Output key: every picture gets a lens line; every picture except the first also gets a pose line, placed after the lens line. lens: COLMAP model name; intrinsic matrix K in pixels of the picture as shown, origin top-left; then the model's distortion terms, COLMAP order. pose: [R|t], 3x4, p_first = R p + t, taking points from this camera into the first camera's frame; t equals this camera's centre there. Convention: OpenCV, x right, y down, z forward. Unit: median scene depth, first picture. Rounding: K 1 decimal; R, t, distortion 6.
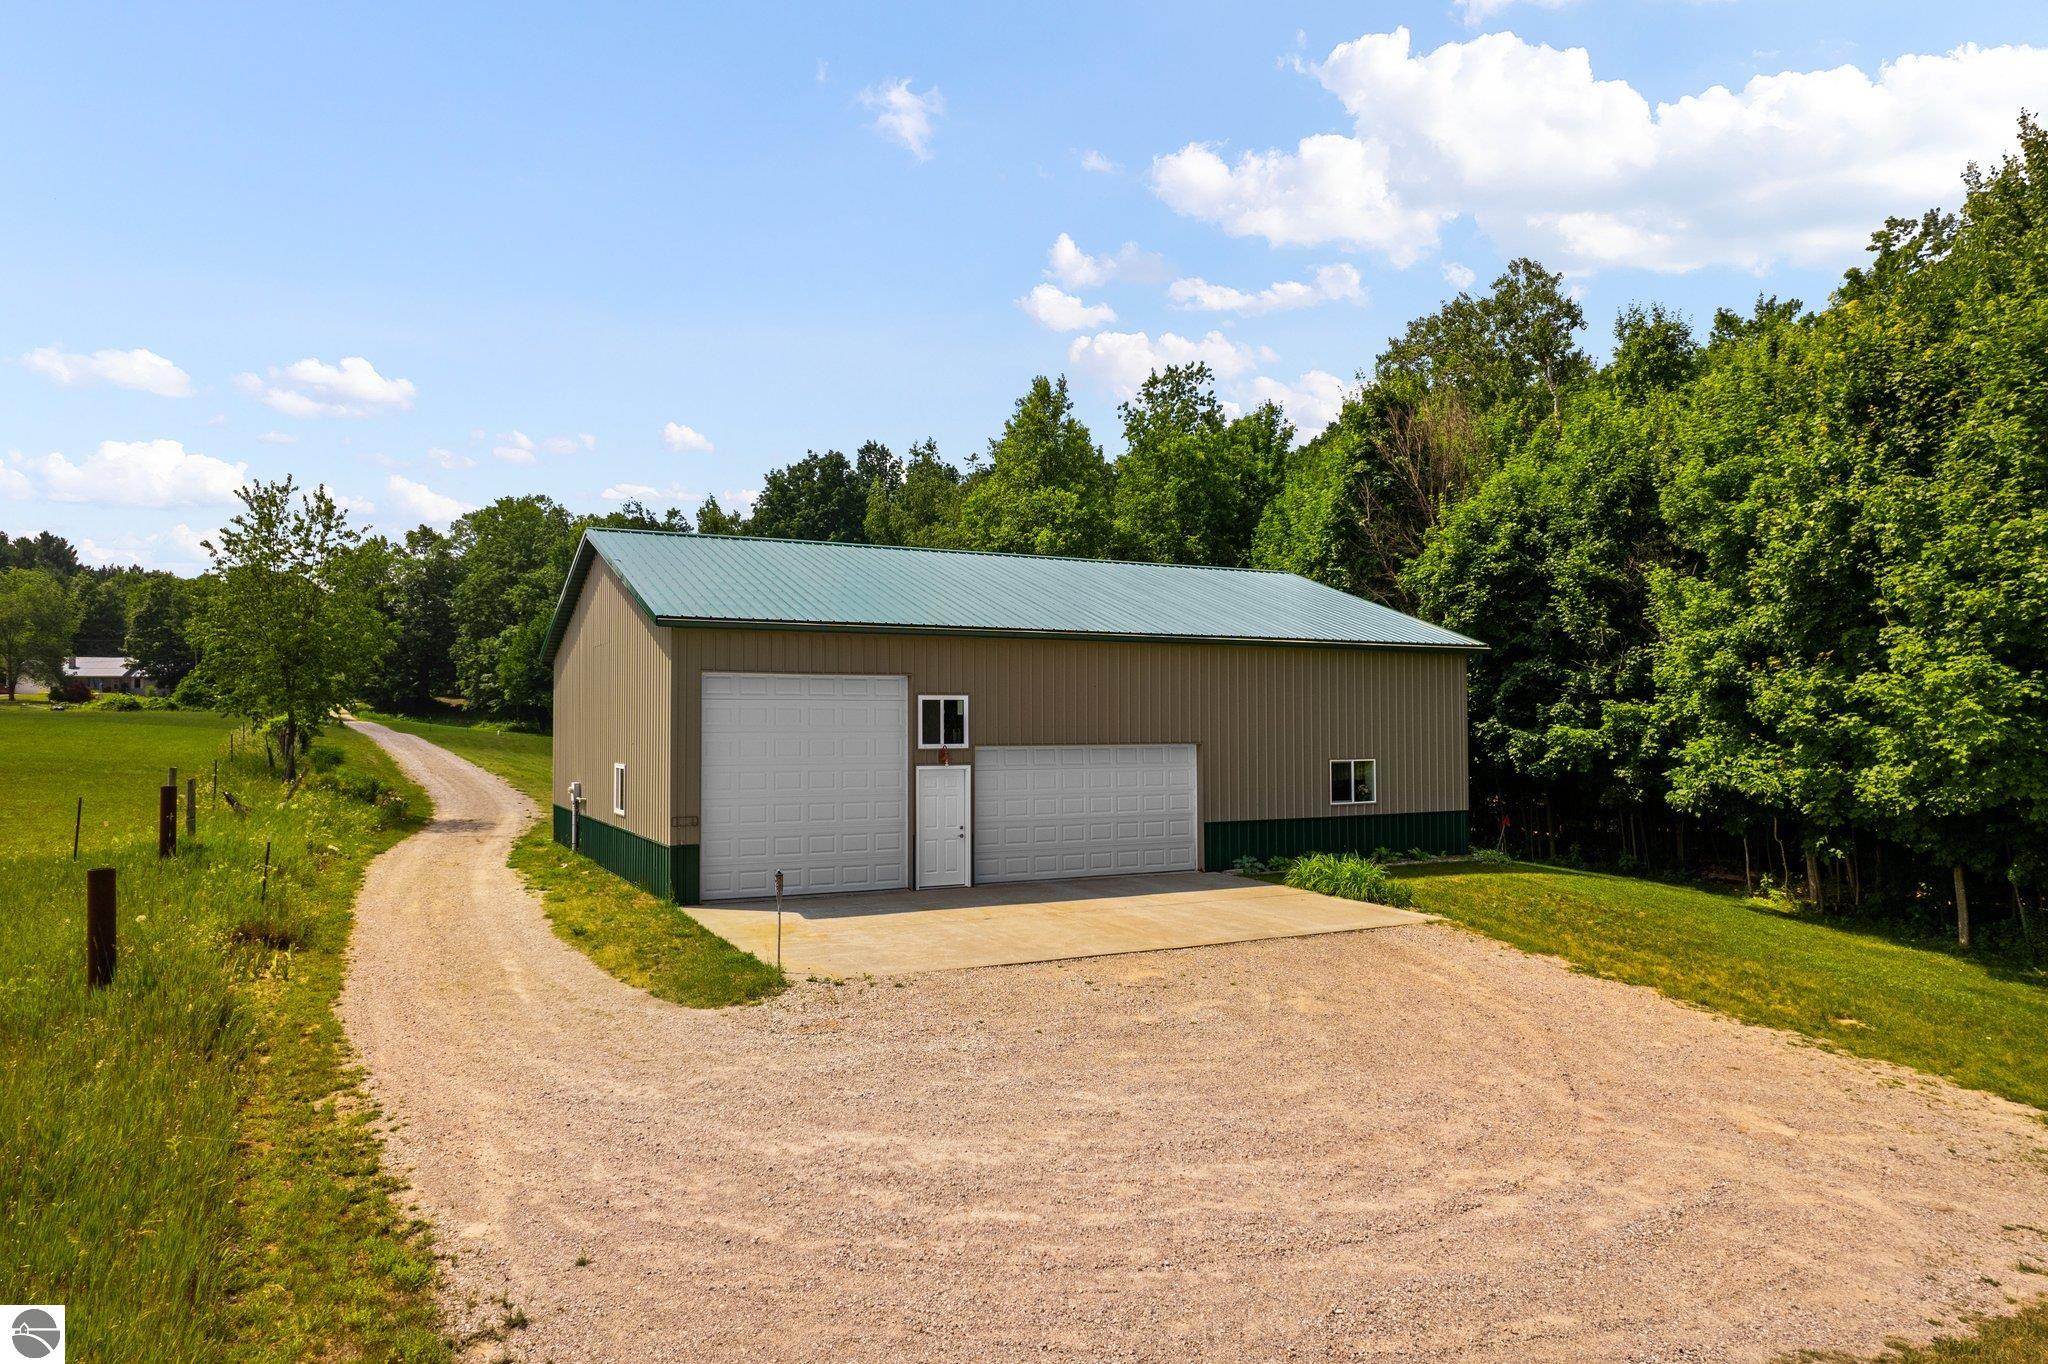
lens RADIAL K [[1321.1, 0, 1025.1], [0, 1321.1, 657.4], [0, 0, 1]] dist [-0.075228, 0.066365]
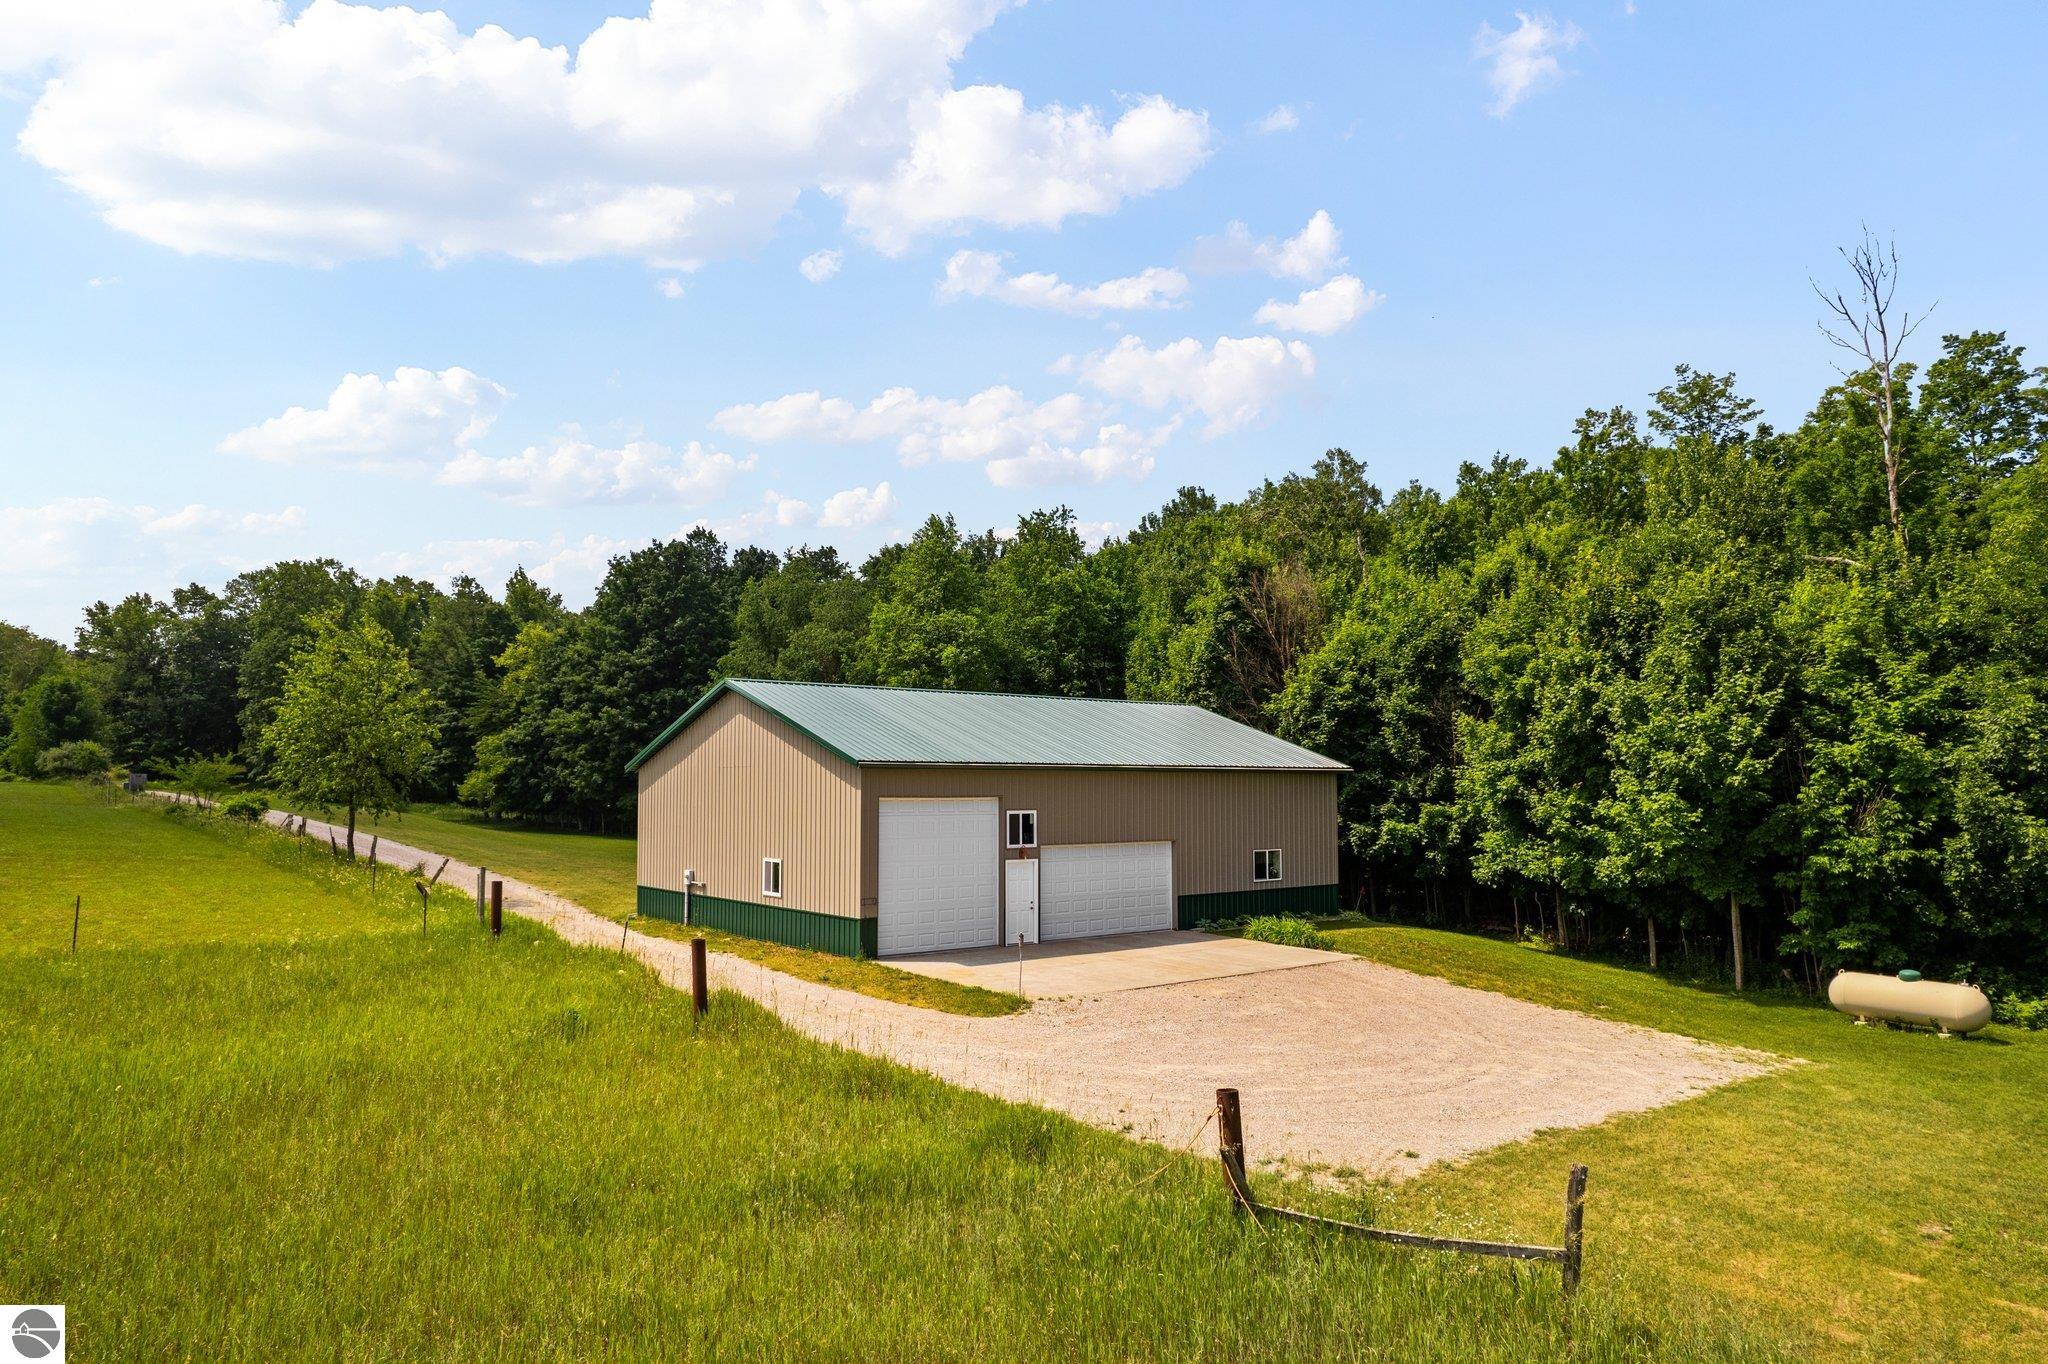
lens RADIAL K [[1304.1, 0, 1024.0], [0, 1304.1, 682.0], [0, 0, 1]] dist [-0.053408, 0.001093]
pose [[0.982346, 0.017669, 0.186235, -0.274525], [-0.012043, 0.999438, -0.031295, -0.056471], [-0.186683, 0.028500, 0.982007, -0.340376]]
